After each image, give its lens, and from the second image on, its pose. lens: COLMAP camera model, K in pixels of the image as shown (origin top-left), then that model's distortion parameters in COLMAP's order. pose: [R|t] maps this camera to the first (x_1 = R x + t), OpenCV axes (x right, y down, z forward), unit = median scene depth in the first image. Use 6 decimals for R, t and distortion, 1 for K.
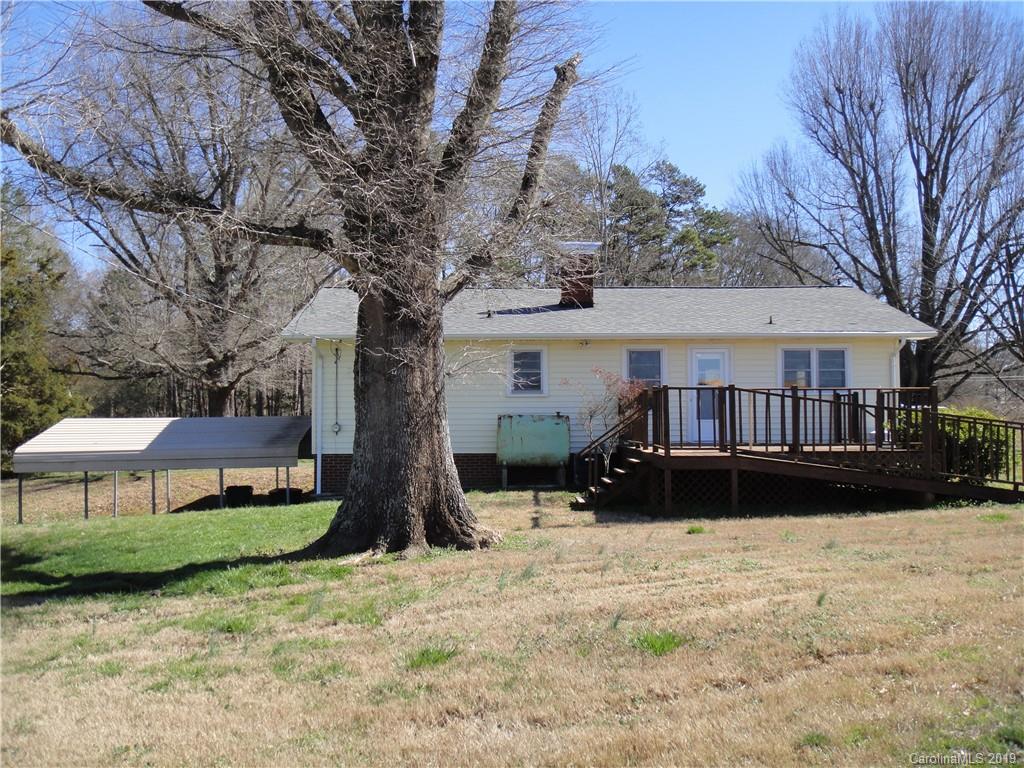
lens RADIAL K [[1003.2, 0, 511.8], [0, 1003.2, 385.0], [0, 0, 1]] dist [-0.010241, 0.000000]
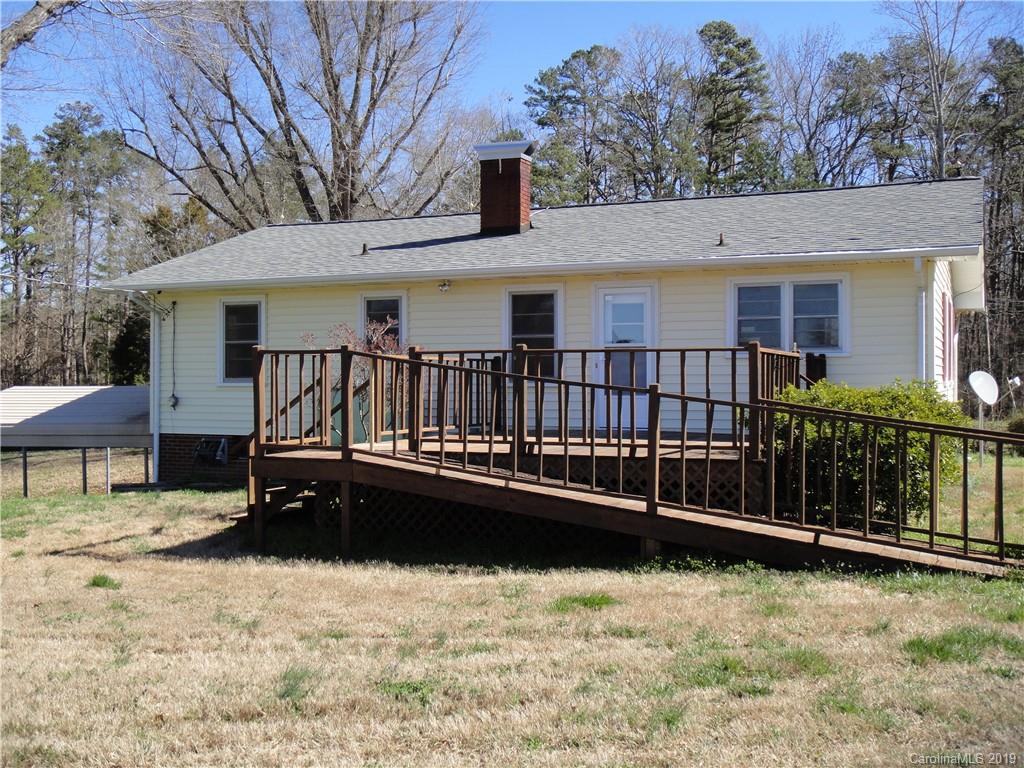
lens RADIAL K [[1137.9, 0, 512.0], [0, 1137.9, 383.3], [0, 0, 1]] dist [-0.009581, 0.000000]
pose [[0.898817, 0.006019, -0.438284, 0.456733], [0.009810, 0.999379, 0.033843, 0.000196], [0.438215, -0.034718, 0.898199, 0.299153]]
